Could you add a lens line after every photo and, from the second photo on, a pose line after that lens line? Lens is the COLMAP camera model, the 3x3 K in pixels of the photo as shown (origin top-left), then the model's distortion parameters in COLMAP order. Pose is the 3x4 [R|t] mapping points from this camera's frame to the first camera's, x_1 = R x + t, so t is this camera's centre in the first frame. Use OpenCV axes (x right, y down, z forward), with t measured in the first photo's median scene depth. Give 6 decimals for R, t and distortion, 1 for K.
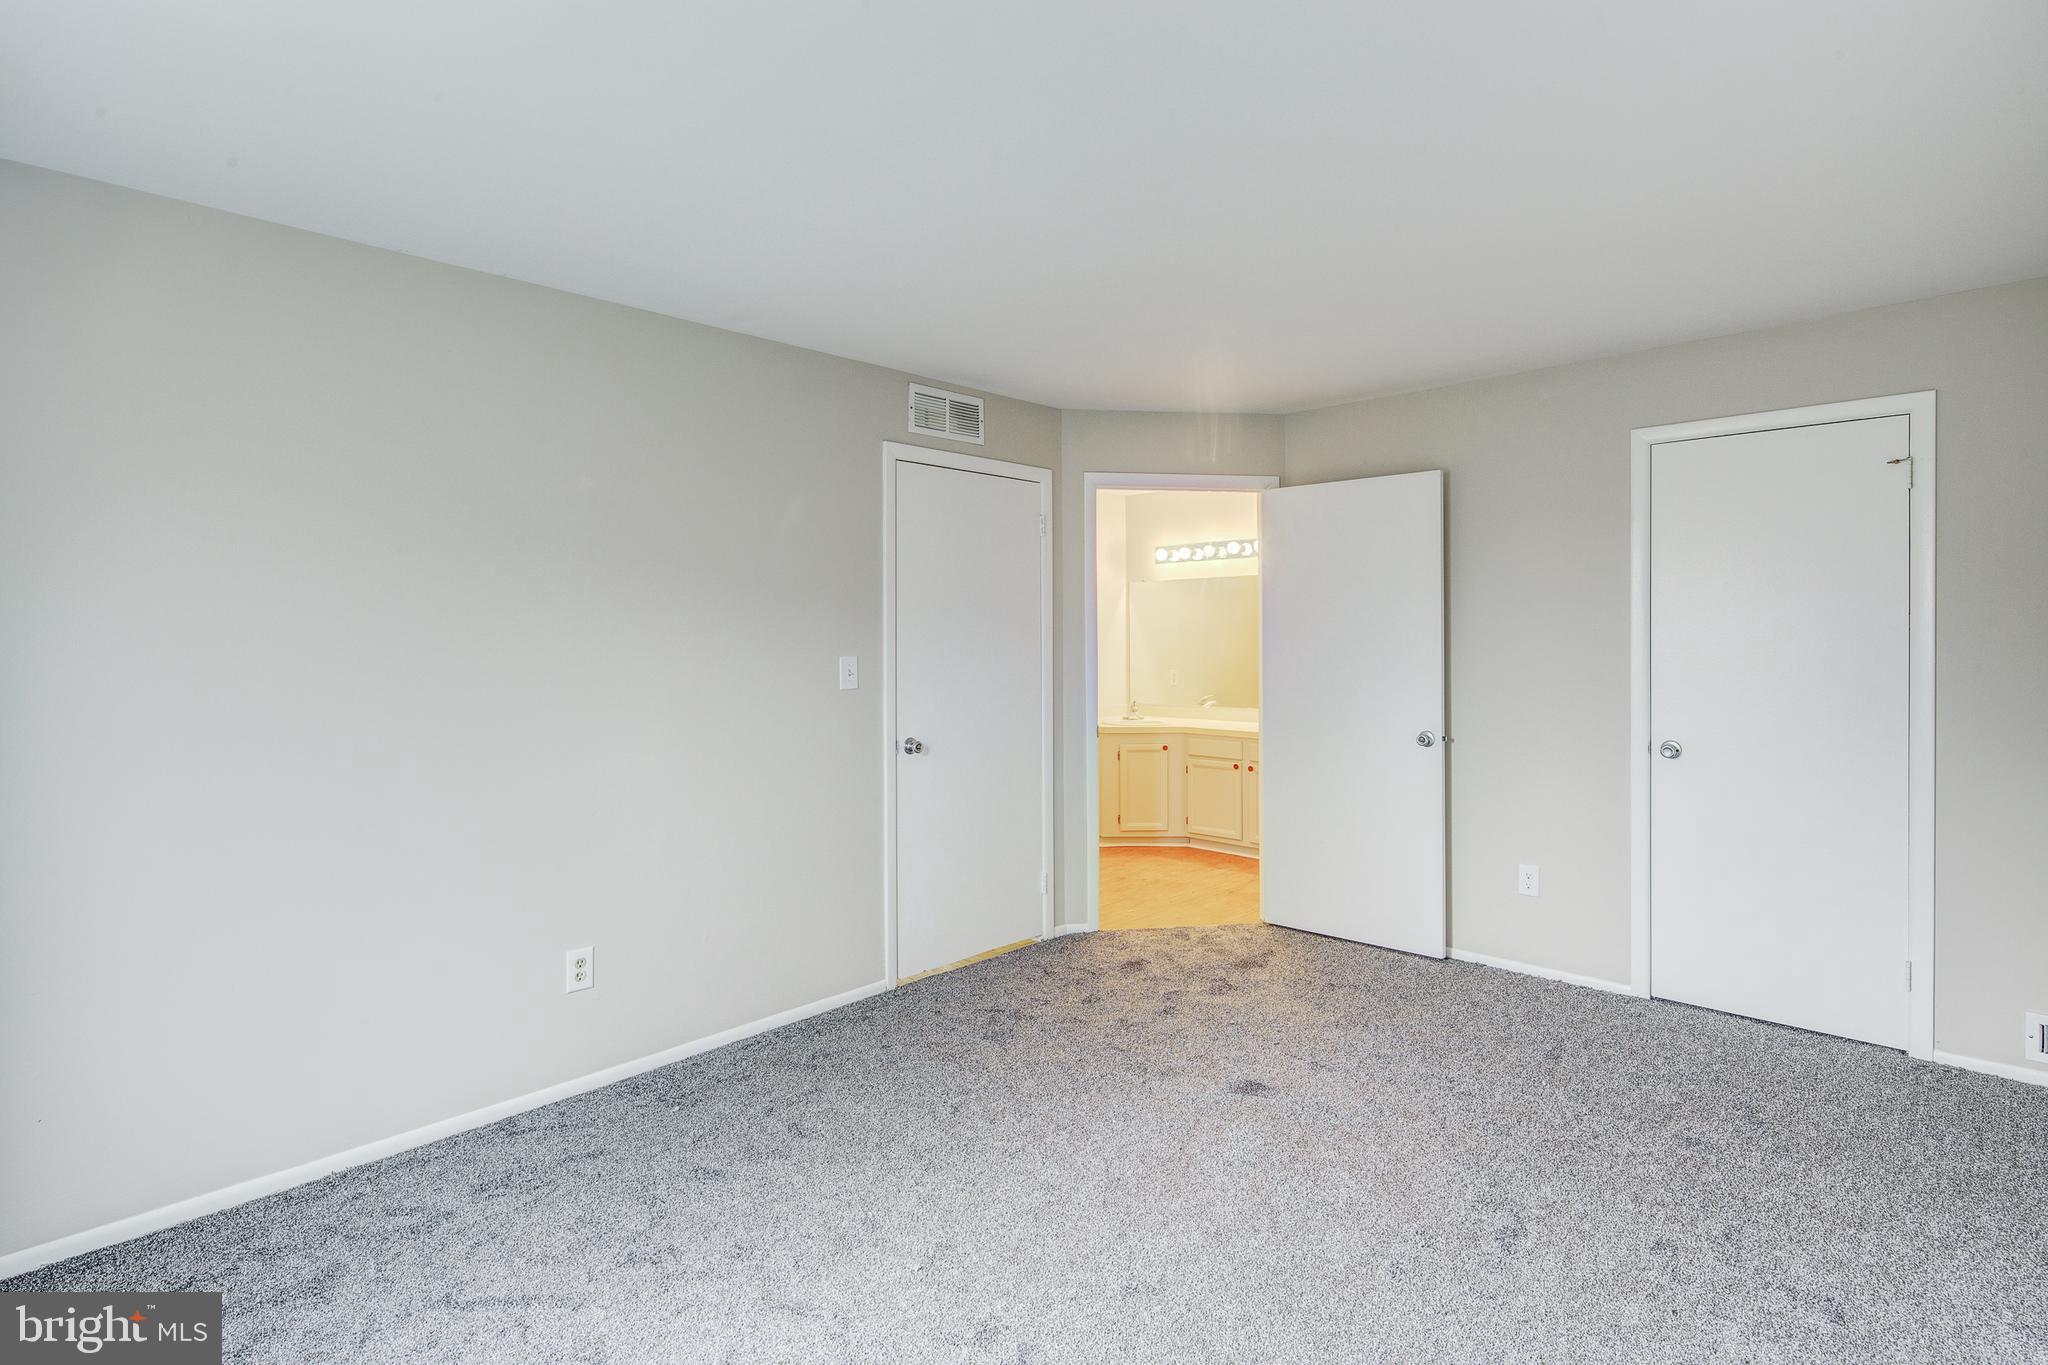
lens RADIAL K [[998.3, 0, 1031.4], [0, 998.3, 638.6], [0, 0, 1]] dist [-0.000396, -0.000896]
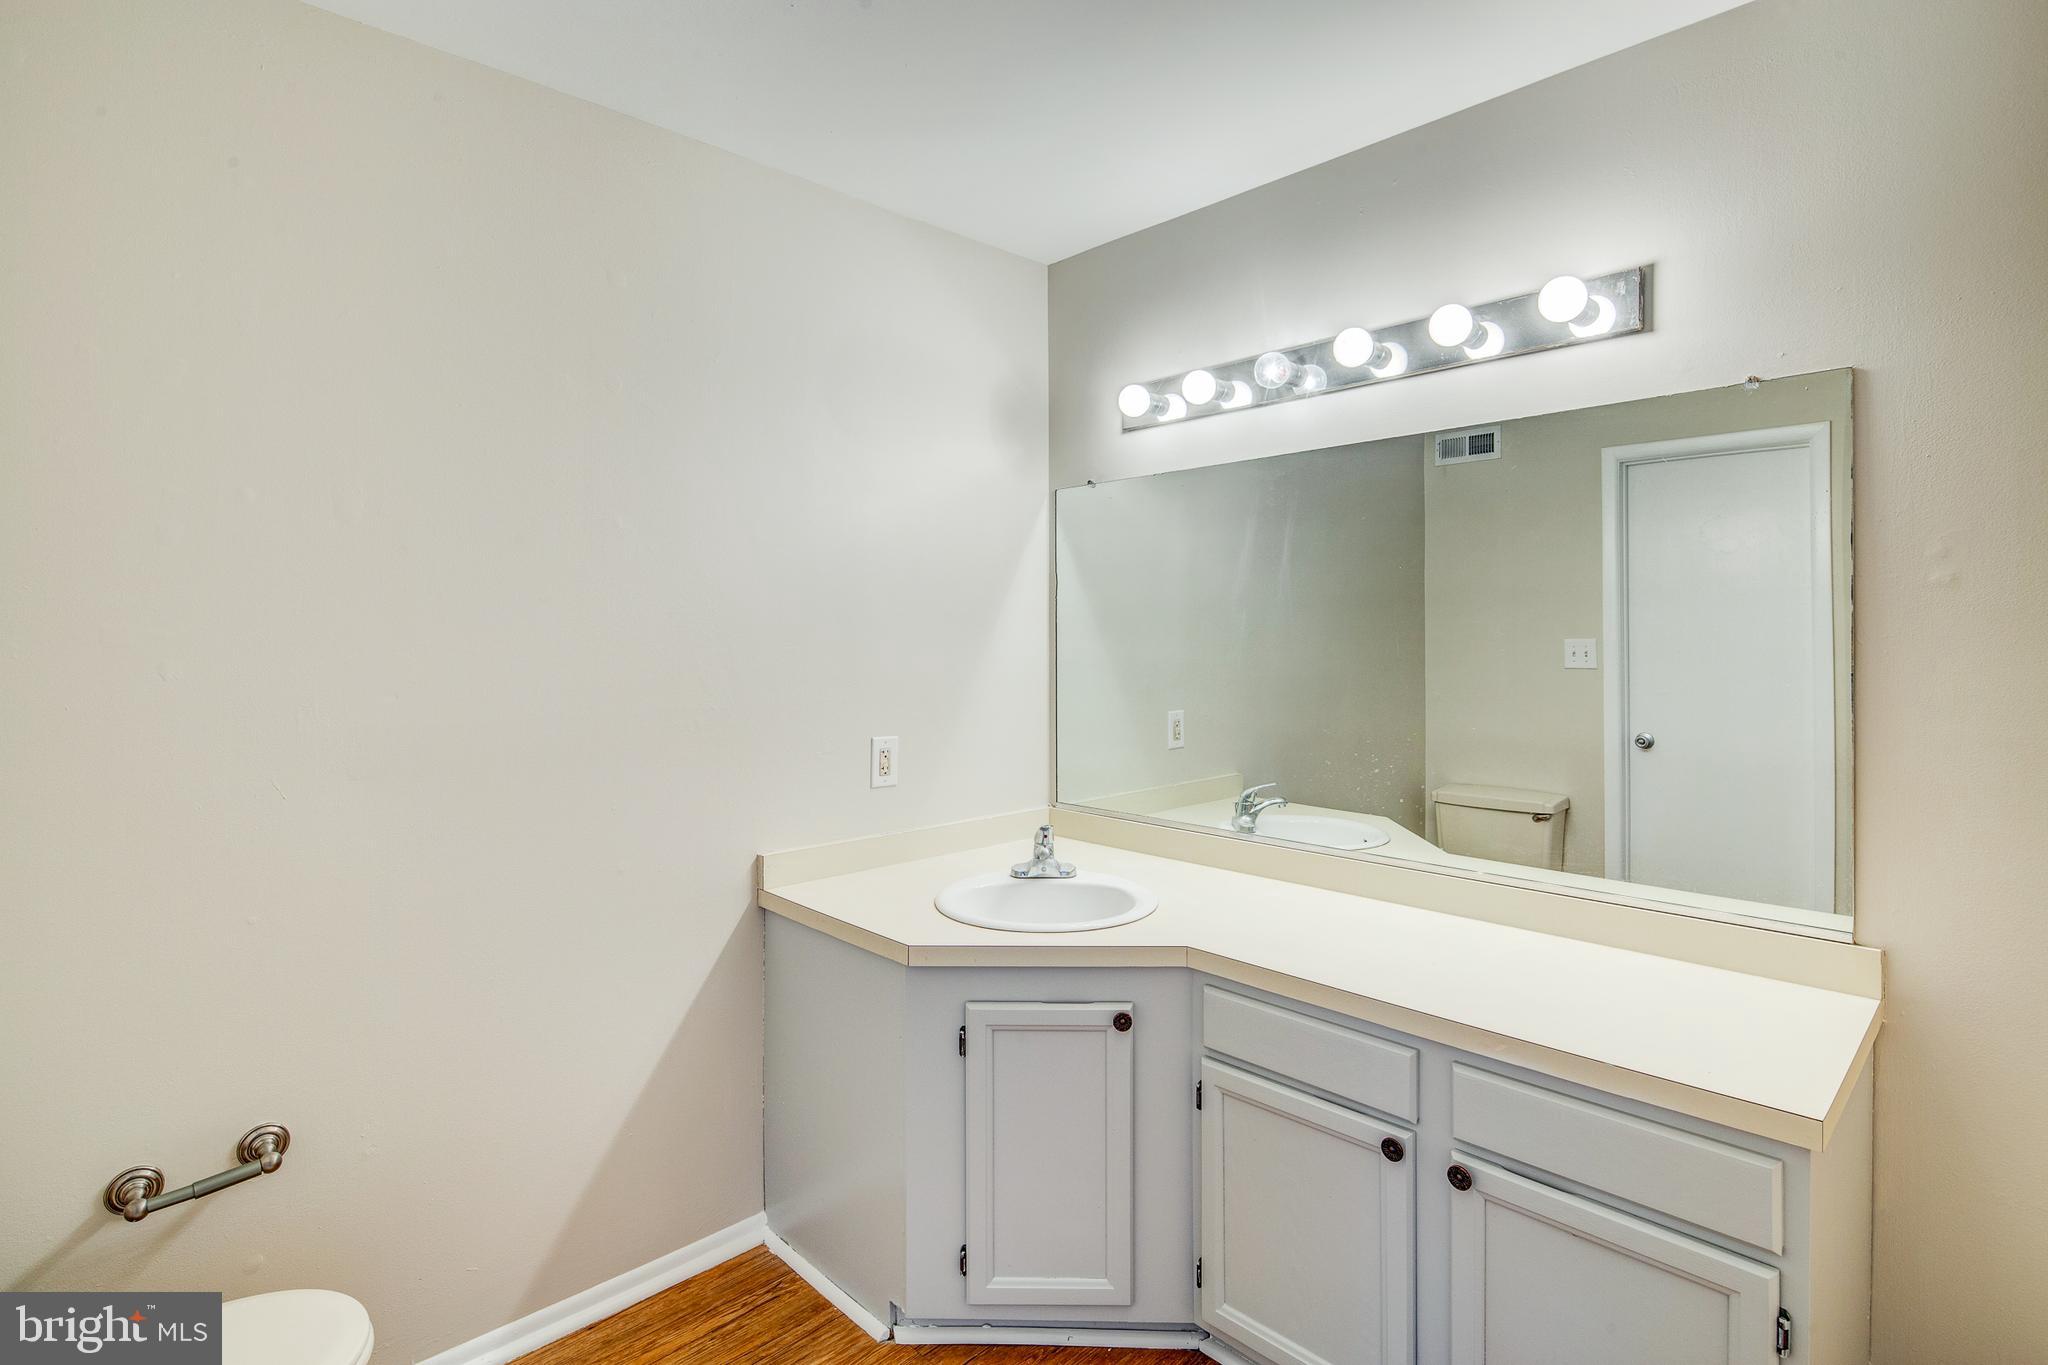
lens RADIAL K [[998.3, 0, 1031.4], [0, 998.3, 638.6], [0, 0, 1]] dist [-0.000396, -0.000896]
pose [[0.999571, 0.003255, -0.029110, 0.115936], [-0.003124, 0.999985, 0.004570, -0.000554], [0.029124, -0.004478, 0.999566, 0.714233]]
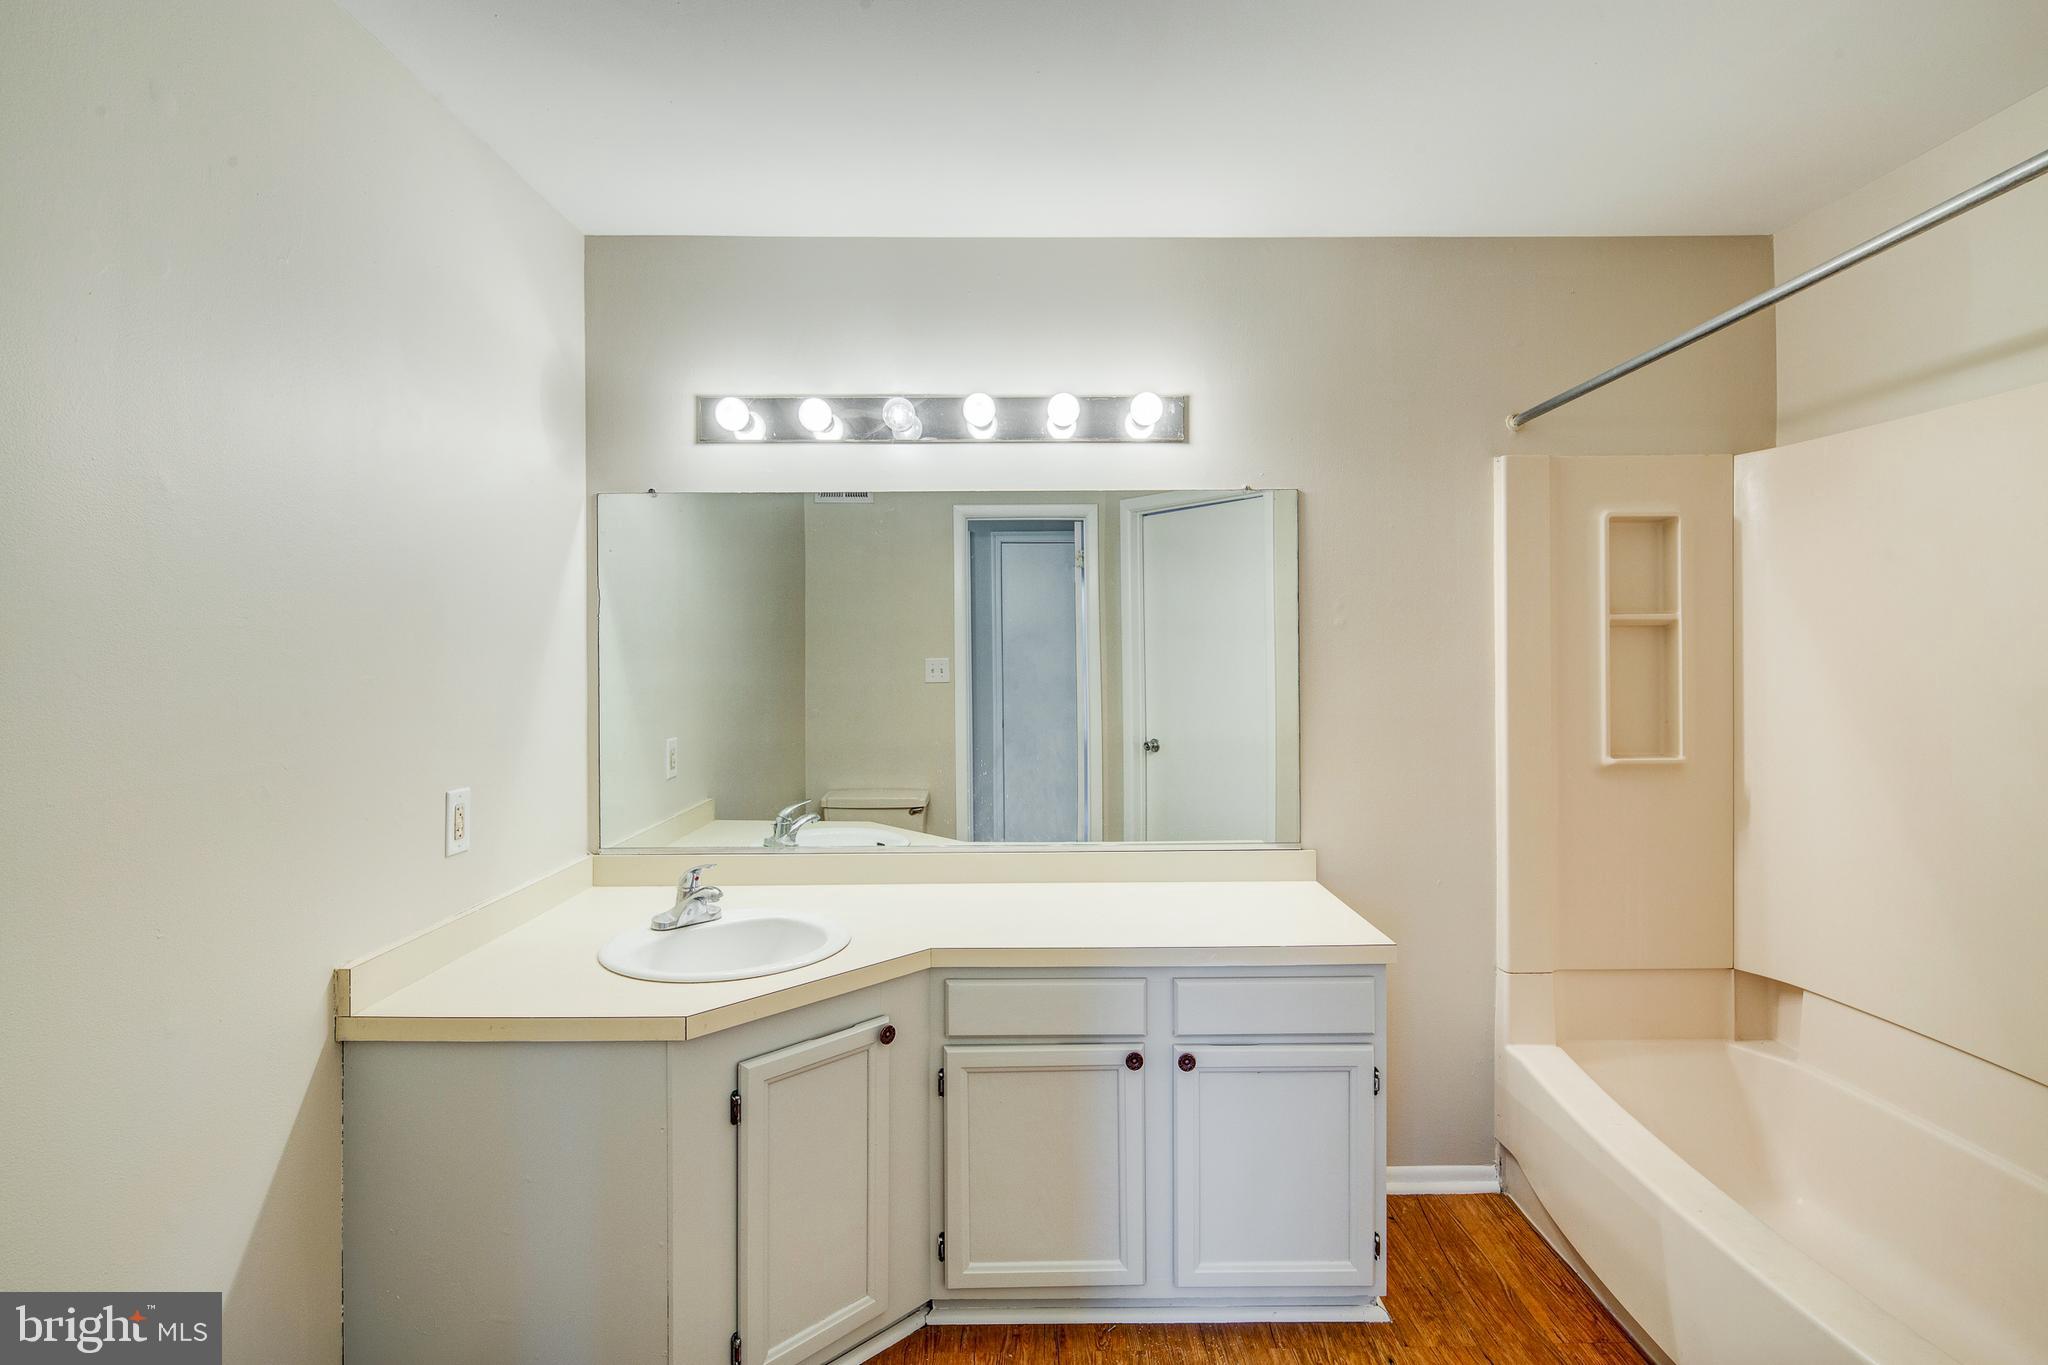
lens RADIAL K [[998.3, 0, 1031.4], [0, 998.3, 638.6], [0, 0, 1]] dist [-0.000396, -0.000896]
pose [[0.711600, 0.009114, 0.702525, -0.042302], [0.001424, 0.999895, -0.014415, -0.002230], [-0.702583, 0.011258, 0.711513, 0.758574]]
